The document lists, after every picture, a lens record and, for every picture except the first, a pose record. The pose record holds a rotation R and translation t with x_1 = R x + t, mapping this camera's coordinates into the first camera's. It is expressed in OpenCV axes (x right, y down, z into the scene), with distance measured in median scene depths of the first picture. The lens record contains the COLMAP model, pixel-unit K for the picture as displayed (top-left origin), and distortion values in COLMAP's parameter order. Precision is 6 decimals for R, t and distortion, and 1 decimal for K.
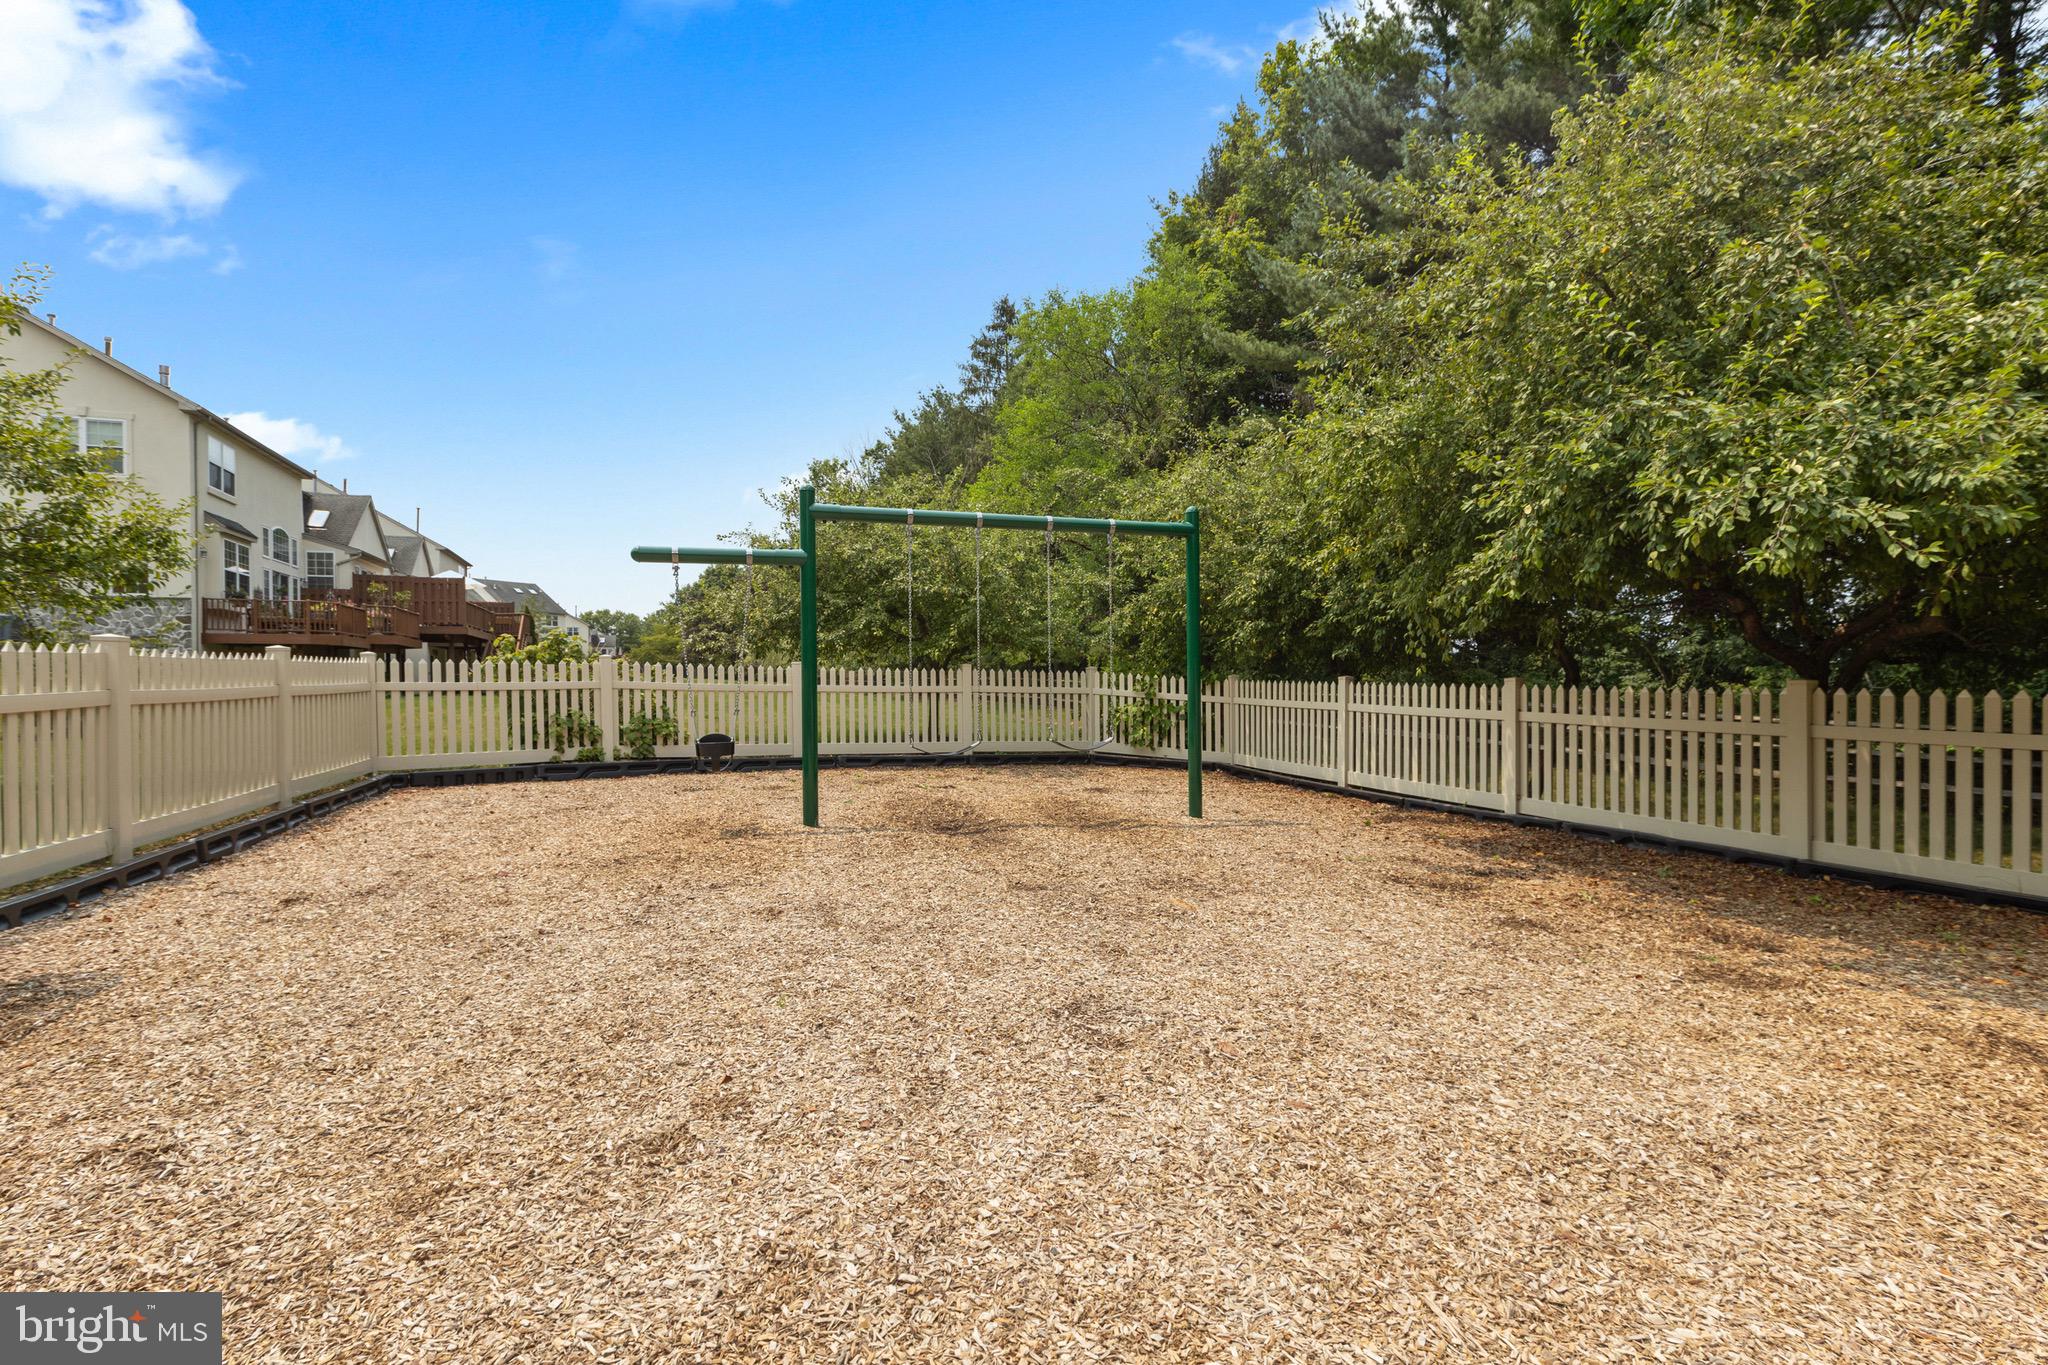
lens RADIAL K [[924.9, 0, 1029.5], [0, 924.9, 689.7], [0, 0, 1]] dist [-0.000879, 0.000185]
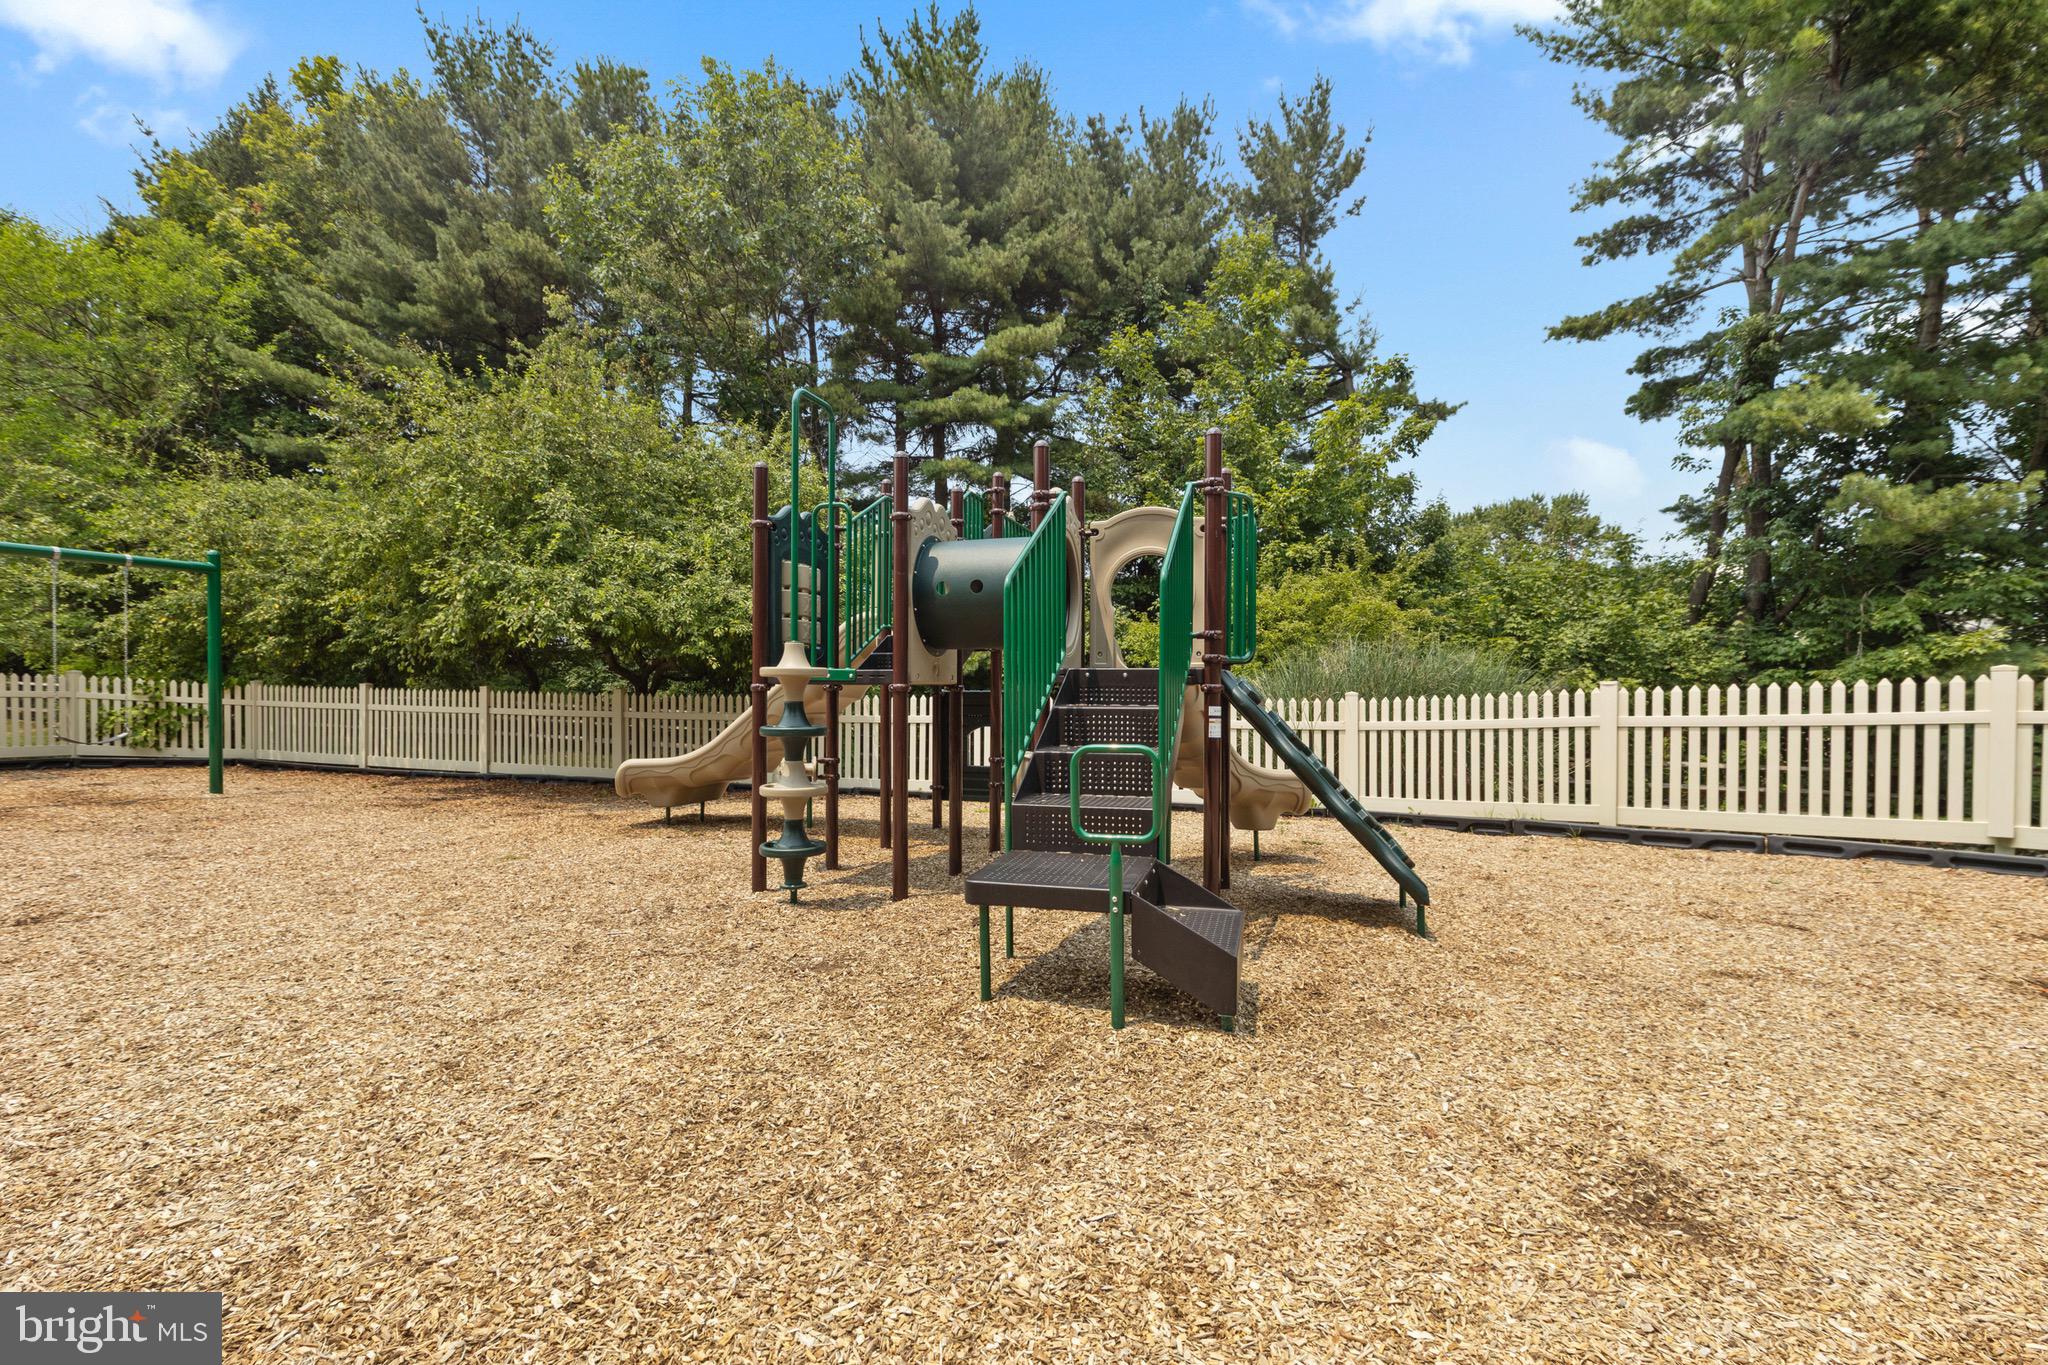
lens RADIAL K [[924.9, 0, 1039.1], [0, 924.9, 693.3], [0, 0, 1]] dist [-0.000879, 0.000185]
pose [[0.608783, 0.000484, 0.793336, -0.102465], [-0.001000, 0.999999, 0.000157, -0.001404], [-0.793336, -0.000889, 0.608783, -0.489986]]
